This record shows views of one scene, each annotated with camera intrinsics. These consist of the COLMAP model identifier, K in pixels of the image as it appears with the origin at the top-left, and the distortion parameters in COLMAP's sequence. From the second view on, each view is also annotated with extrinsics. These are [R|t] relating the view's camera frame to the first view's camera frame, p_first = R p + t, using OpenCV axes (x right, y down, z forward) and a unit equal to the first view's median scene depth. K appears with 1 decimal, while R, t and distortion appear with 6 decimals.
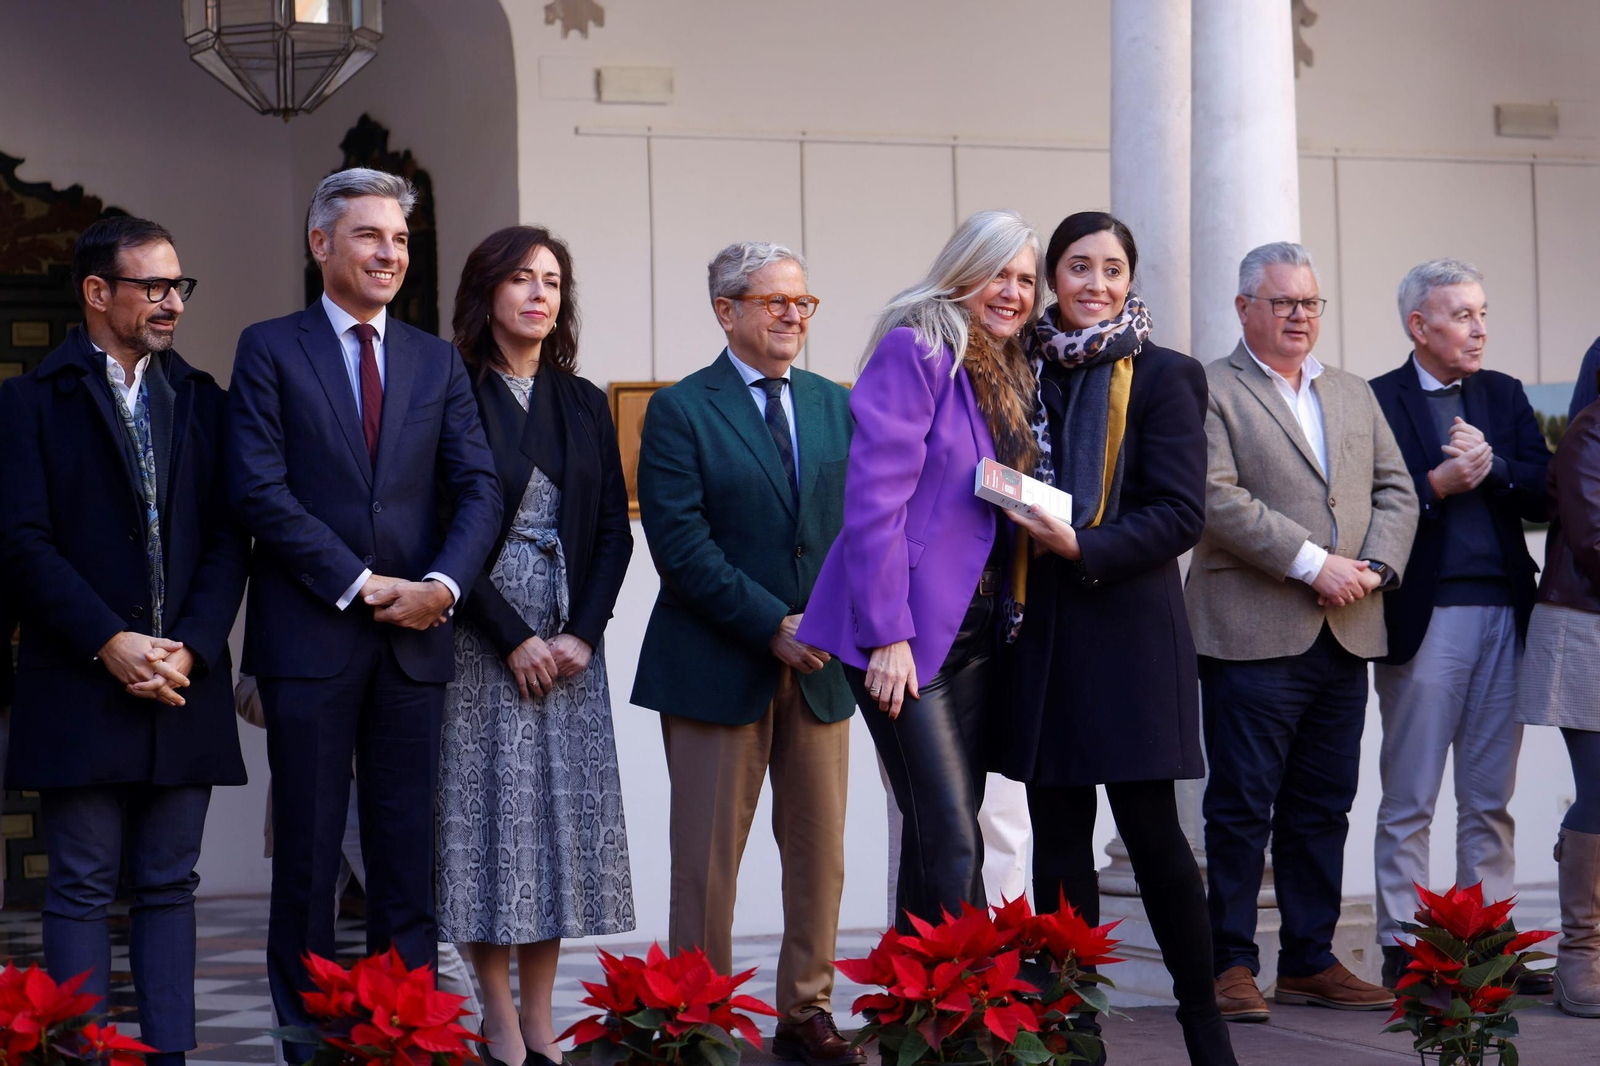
lens RADIAL K [[4794.1, 0, 872.2], [0, 4794.1, 502.7], [0, 0, 1]] dist [-0.057041, -0.190271]
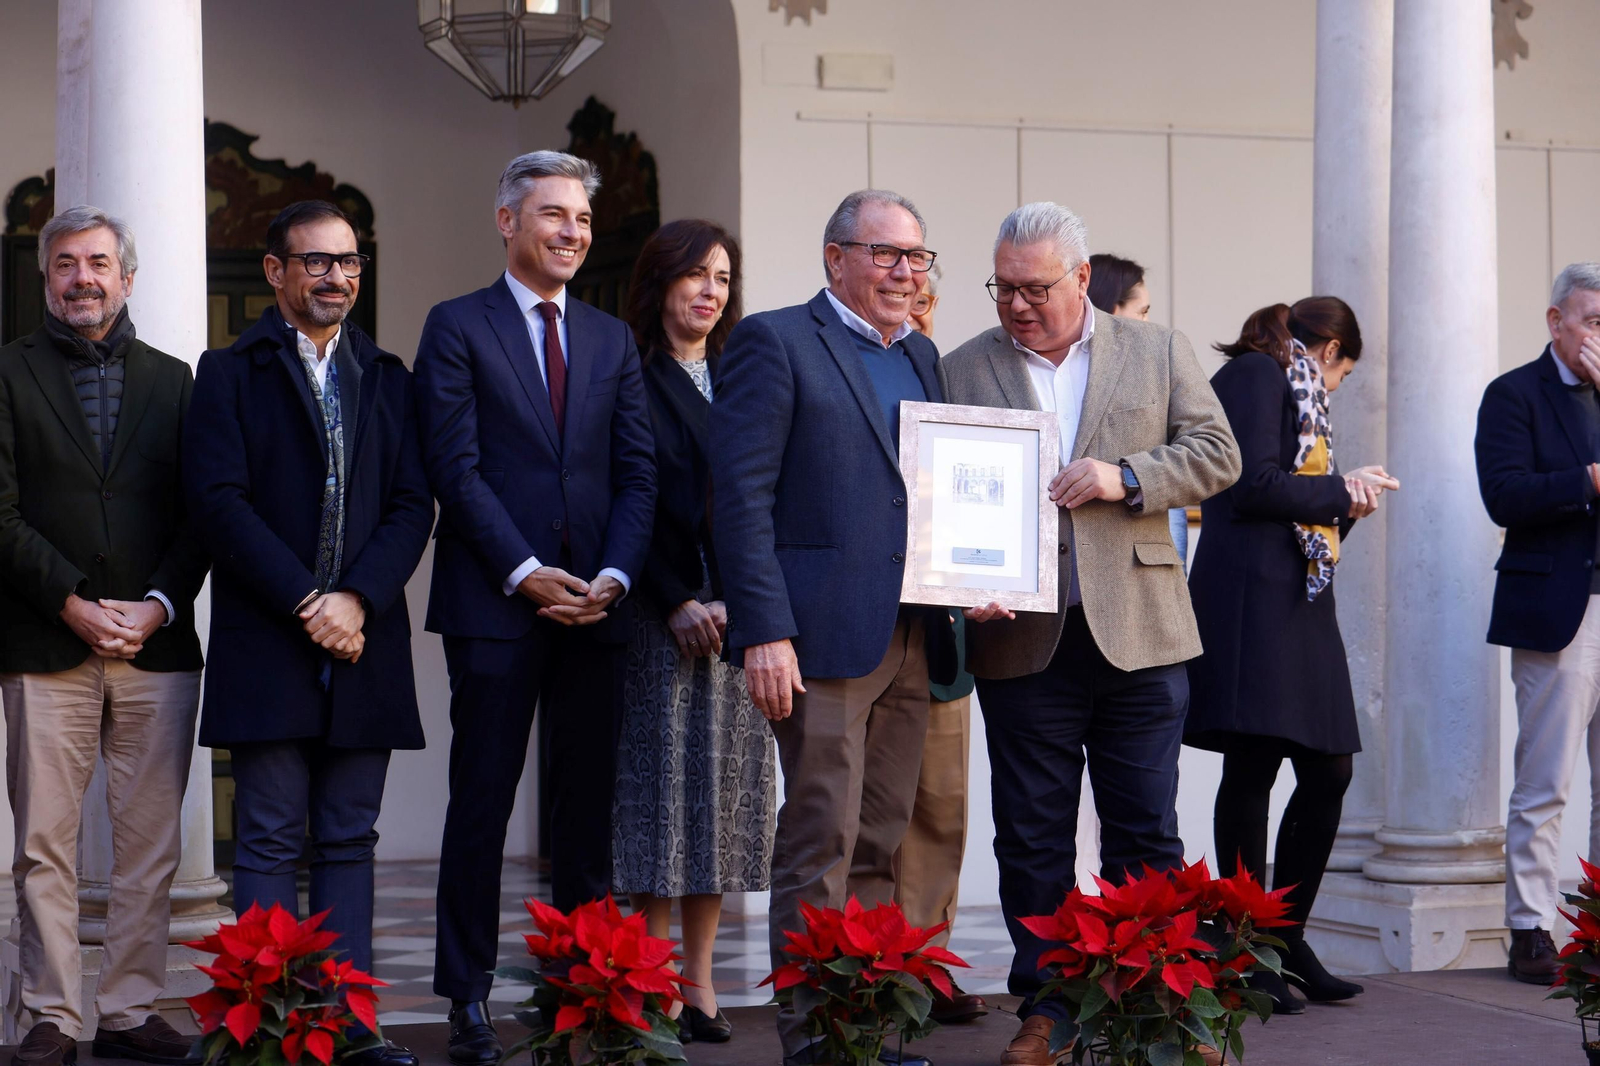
lens RADIAL K [[5158.2, 0, 795.1], [0, 5158.2, 535.8], [0, 0, 1]] dist [0.050776, -2.099379]
pose [[0.997841, 0.015741, -0.063763, 0.013020], [-0.015012, 0.999817, 0.011898, -0.001806], [0.063938, -0.010915, 0.997894, -0.139719]]
